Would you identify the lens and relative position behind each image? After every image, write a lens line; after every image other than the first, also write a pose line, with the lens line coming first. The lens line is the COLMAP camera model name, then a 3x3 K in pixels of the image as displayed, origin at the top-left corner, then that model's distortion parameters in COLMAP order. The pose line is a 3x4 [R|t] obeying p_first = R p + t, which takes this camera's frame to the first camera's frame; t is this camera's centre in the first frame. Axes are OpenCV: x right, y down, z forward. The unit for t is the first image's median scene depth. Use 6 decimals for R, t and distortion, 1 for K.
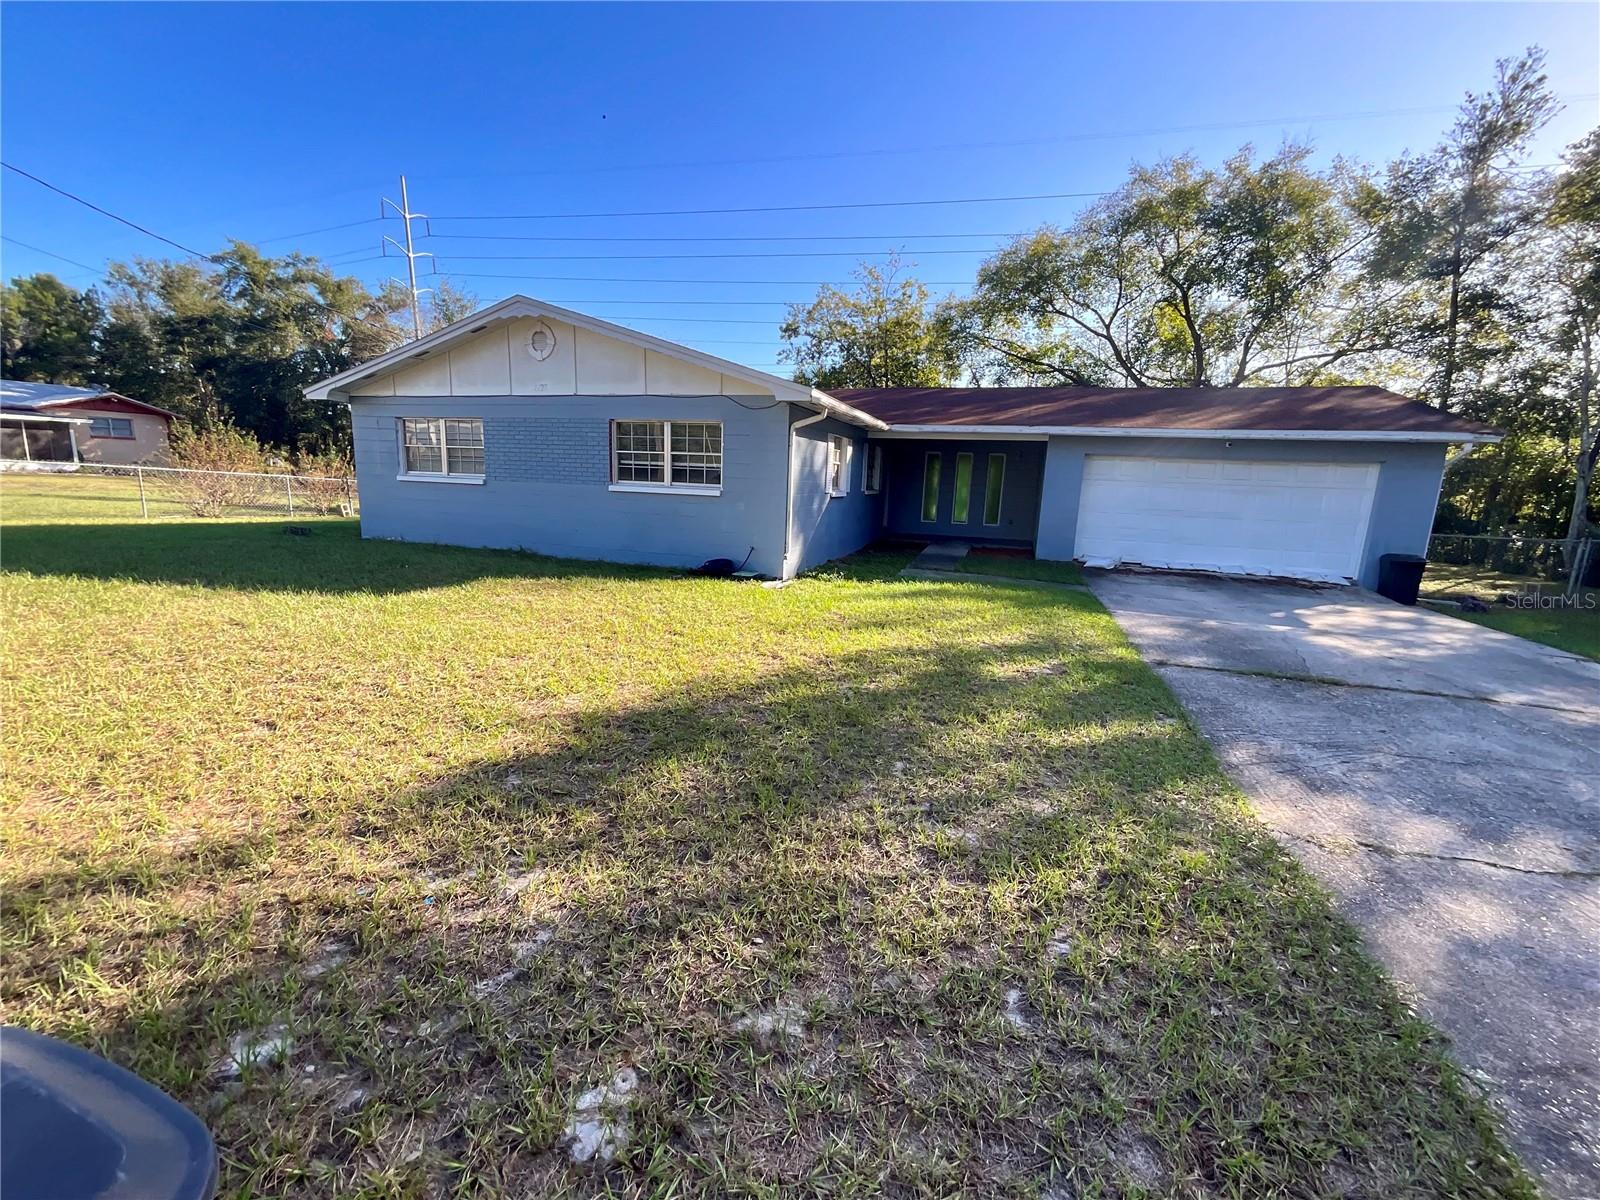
lens RADIAL K [[647.2, 0, 801.5], [0, 647.2, 597.8], [0, 0, 1]] dist [-0.001231, 0.000672]
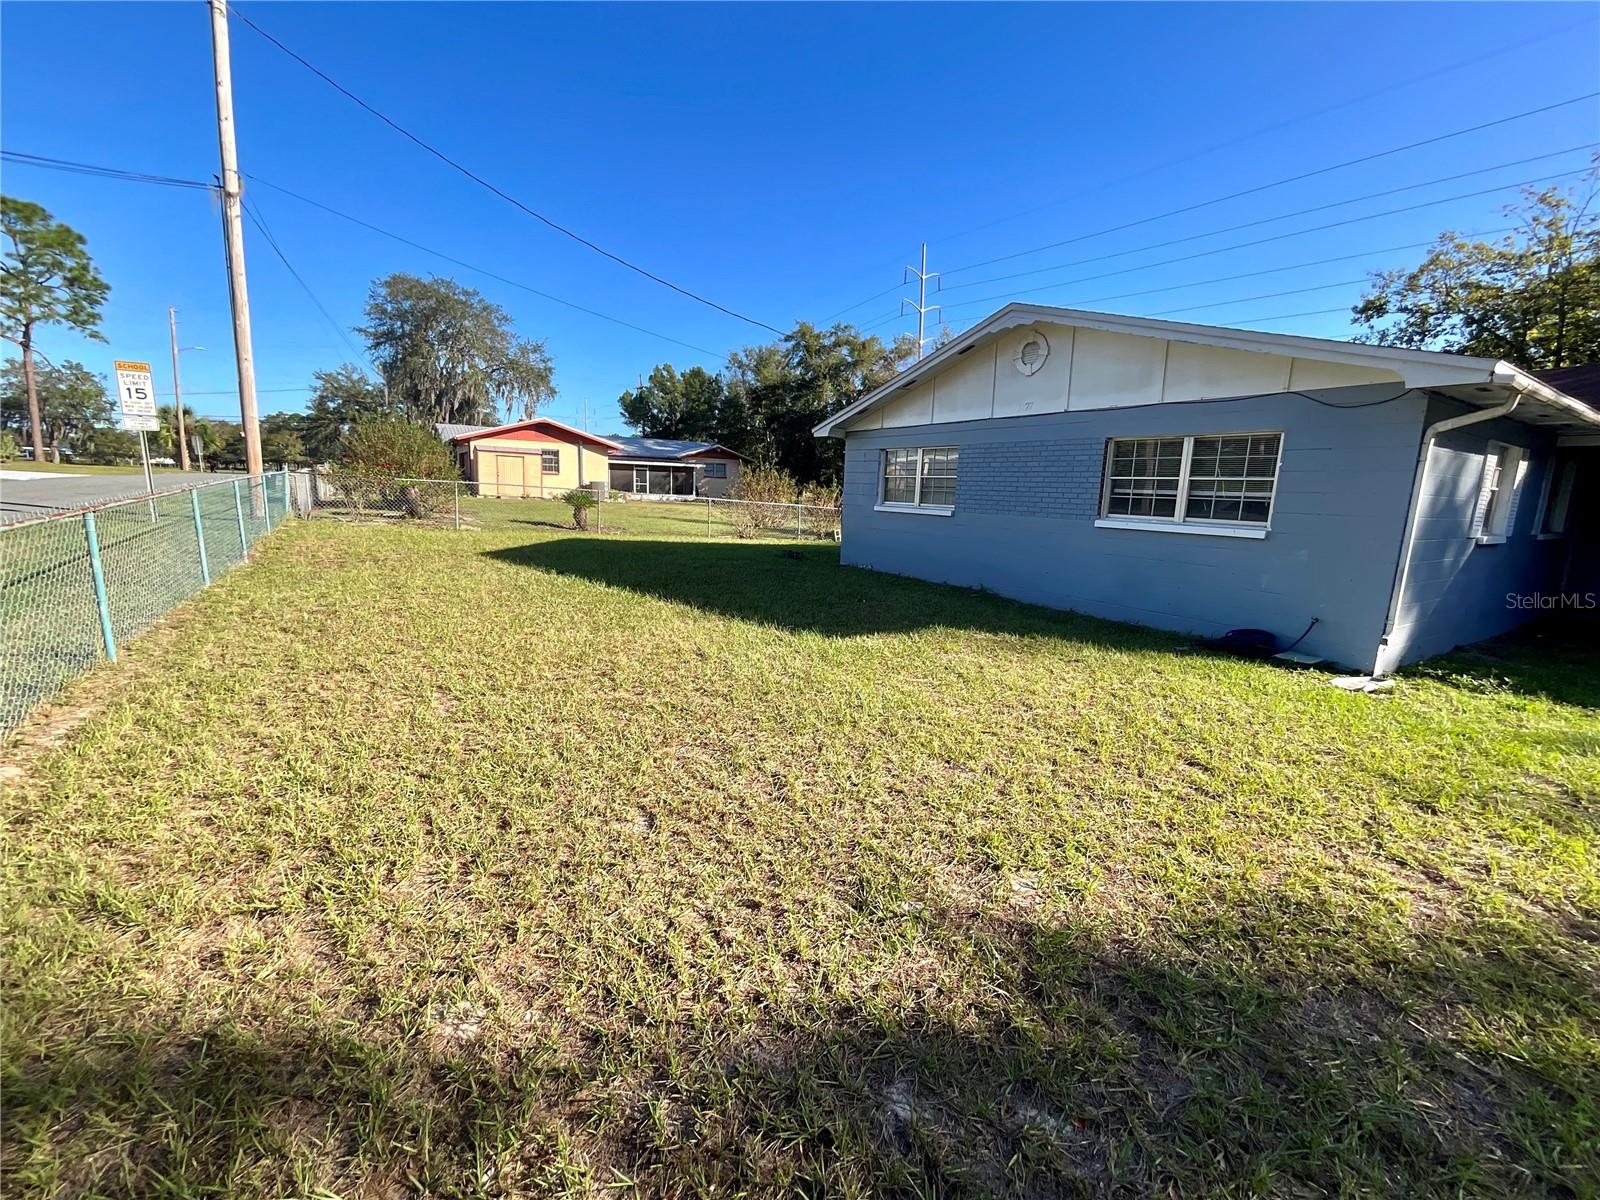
lens RADIAL K [[647.2, 0, 801.5], [0, 647.2, 597.8], [0, 0, 1]] dist [-0.001231, 0.000672]
pose [[0.773094, 0.094336, -0.627237, -0.068041], [-0.121860, 0.992547, -0.000918, -0.033617], [0.622476, 0.077144, 0.778828, 0.160520]]
